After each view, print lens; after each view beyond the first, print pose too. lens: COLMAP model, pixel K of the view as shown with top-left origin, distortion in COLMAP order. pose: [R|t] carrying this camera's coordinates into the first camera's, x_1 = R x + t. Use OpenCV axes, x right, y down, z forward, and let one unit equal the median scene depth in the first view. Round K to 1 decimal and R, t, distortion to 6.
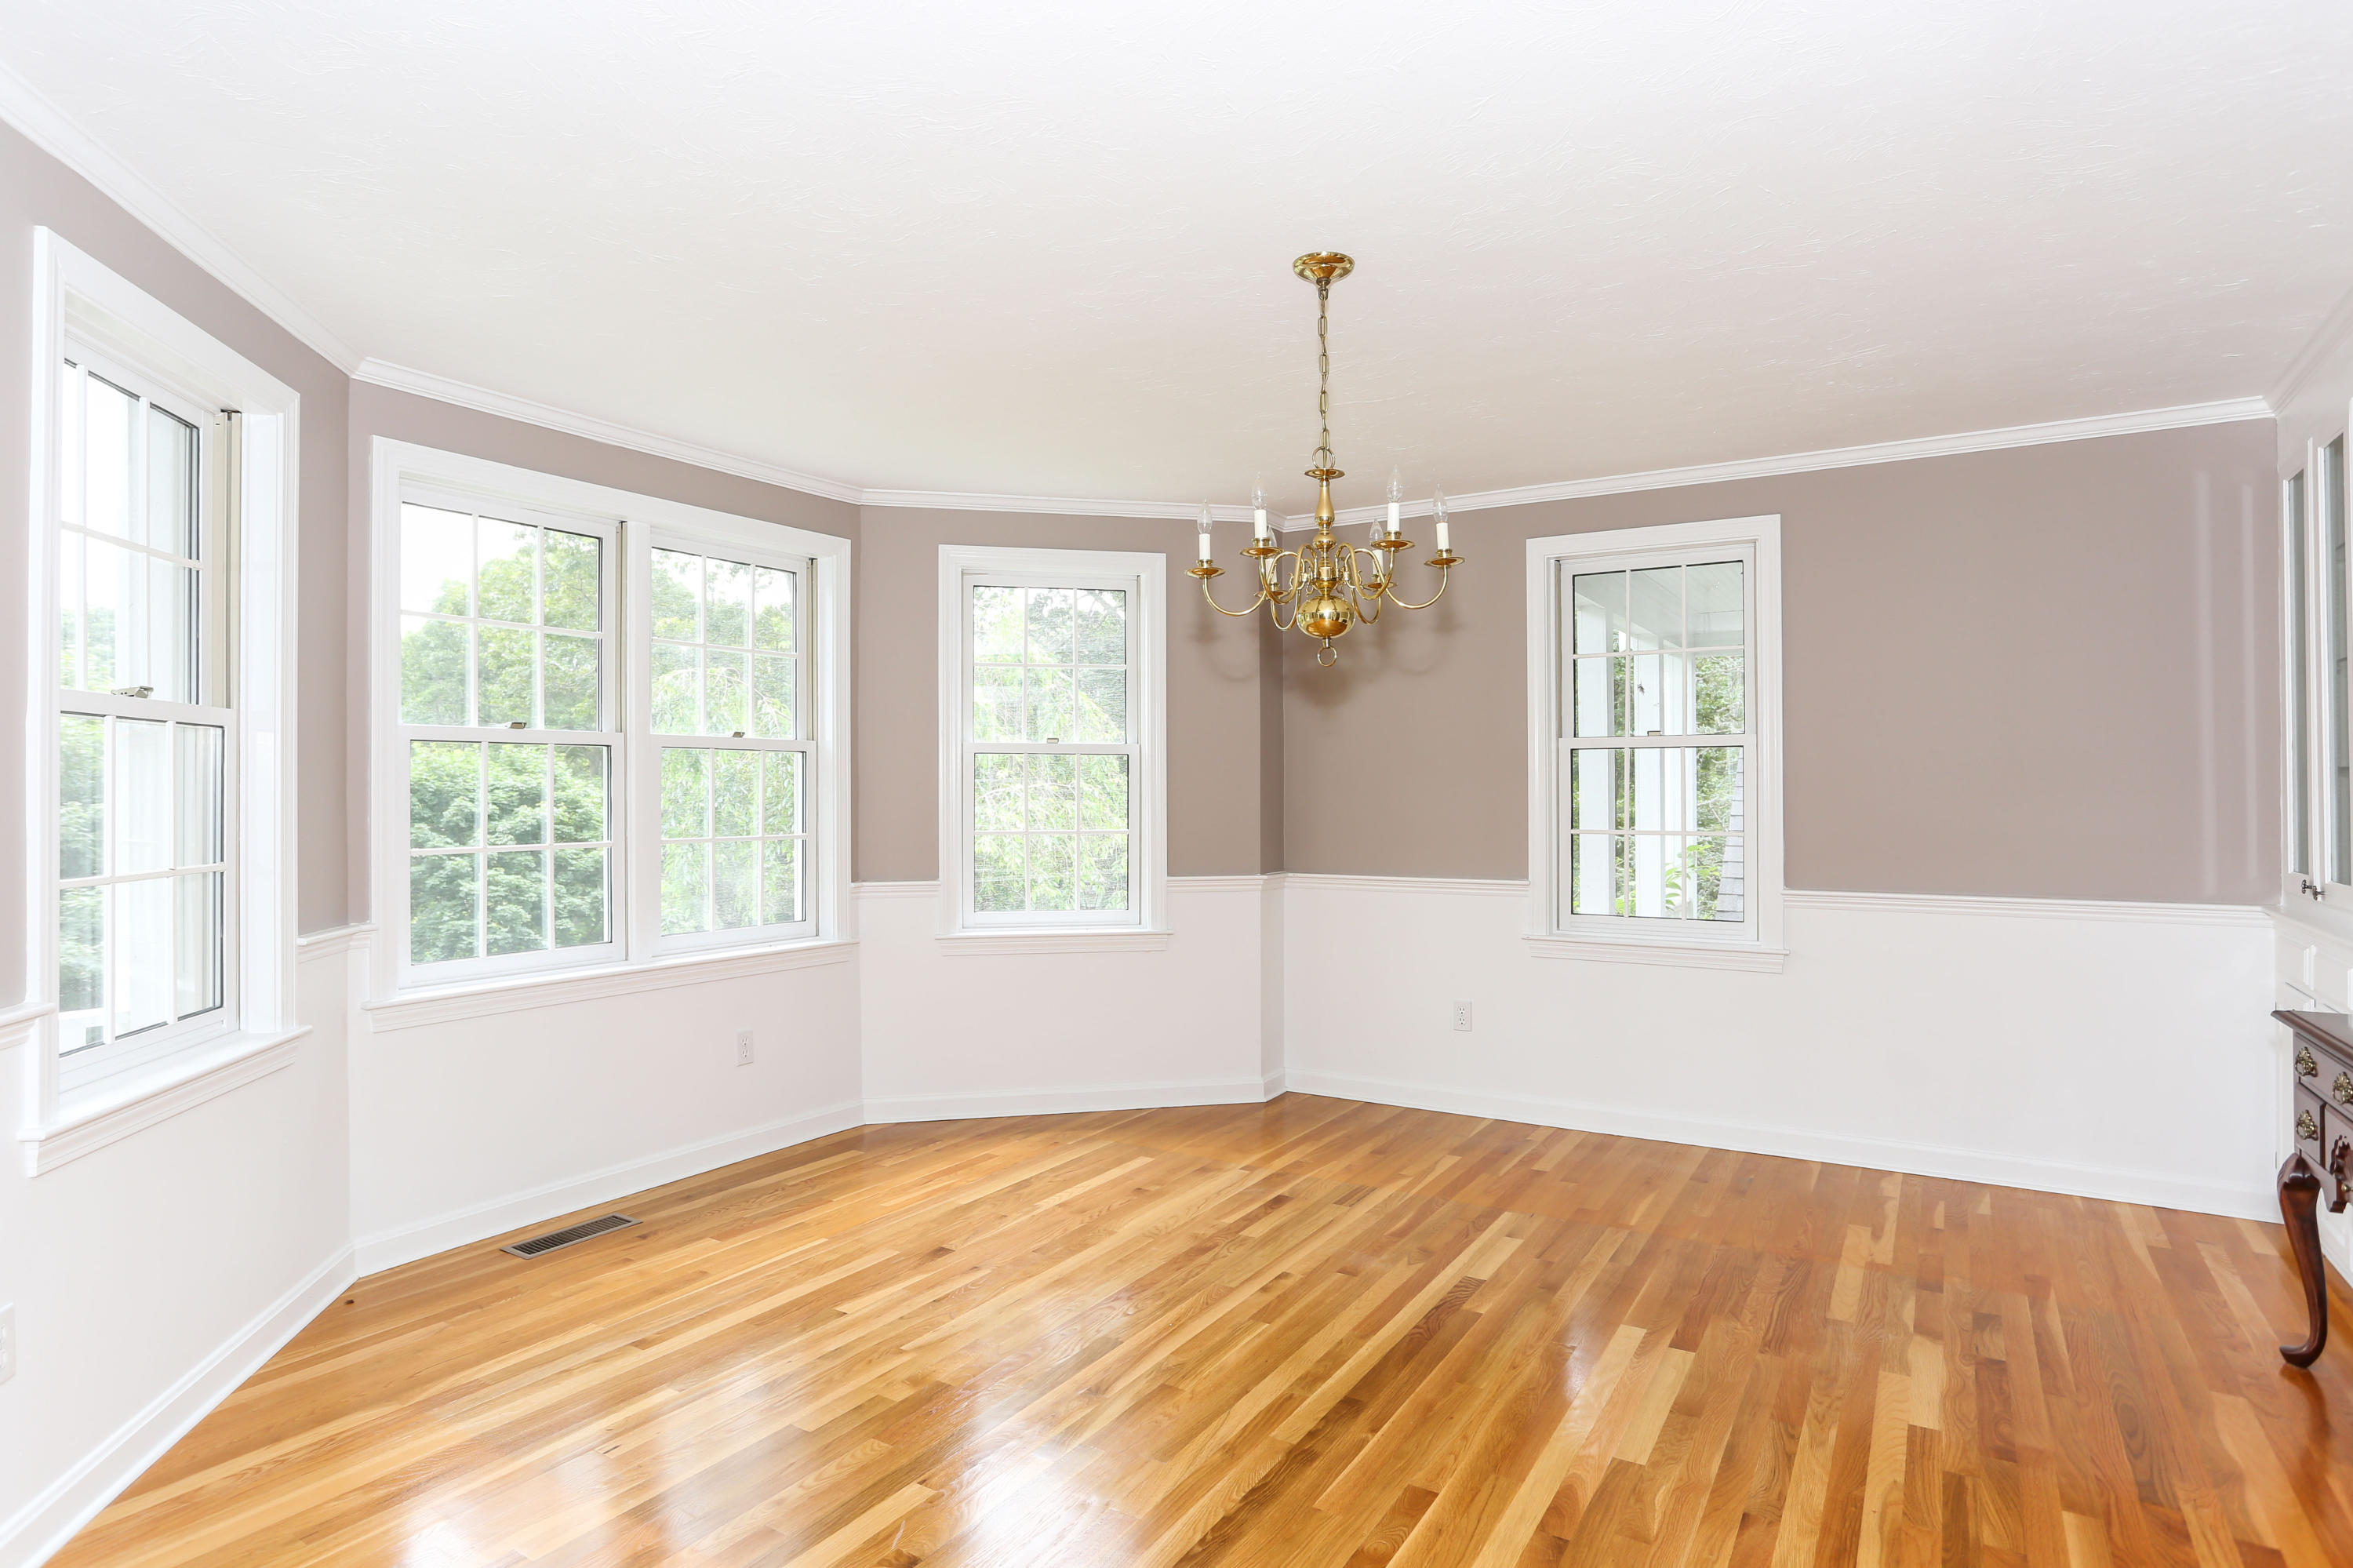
lens RADIAL K [[1313.1, 0, 1226.7], [0, 1313.1, 780.3], [0, 0, 1]] dist [-0.041134, 0.017582]
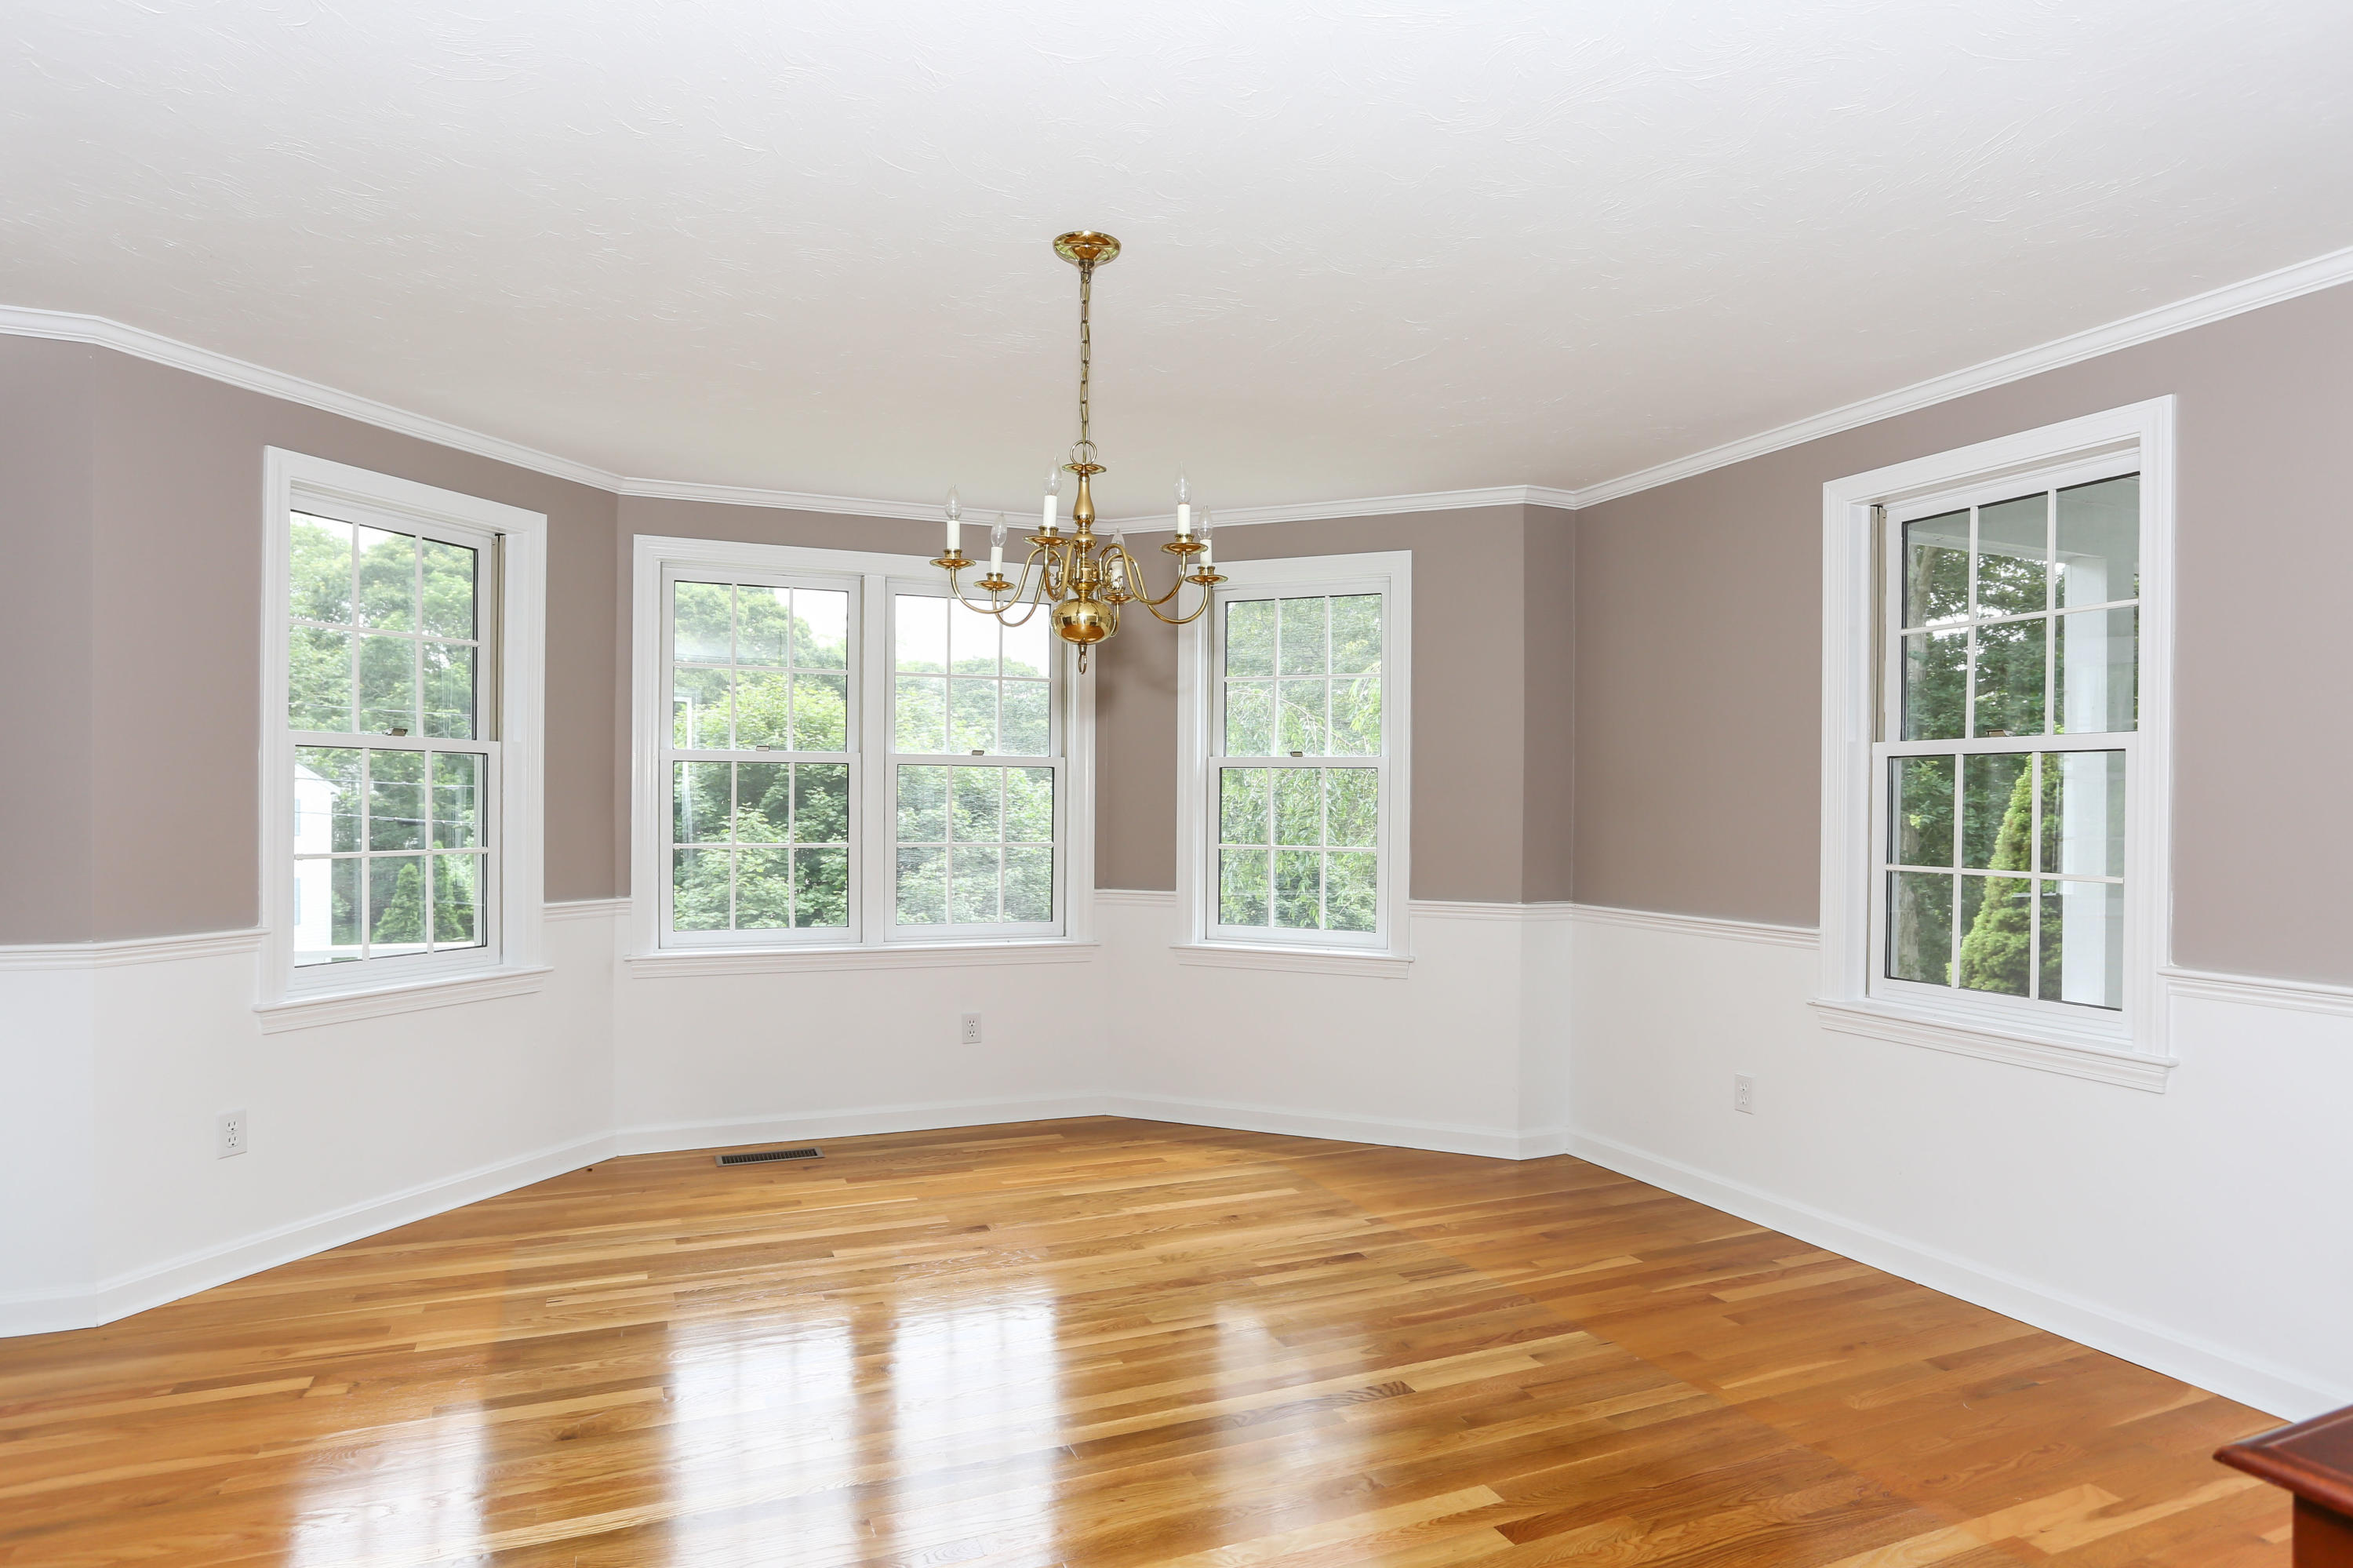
lens RADIAL K [[1313.1, 0, 1098.4], [0, 1313.1, 813.4], [0, 0, 1]] dist [-0.041134, 0.017582]
pose [[0.790811, 0.014709, -0.611883, 0.454646], [-0.004729, 0.999828, 0.017923, -0.003473], [0.612042, -0.011280, 0.790745, 0.179184]]
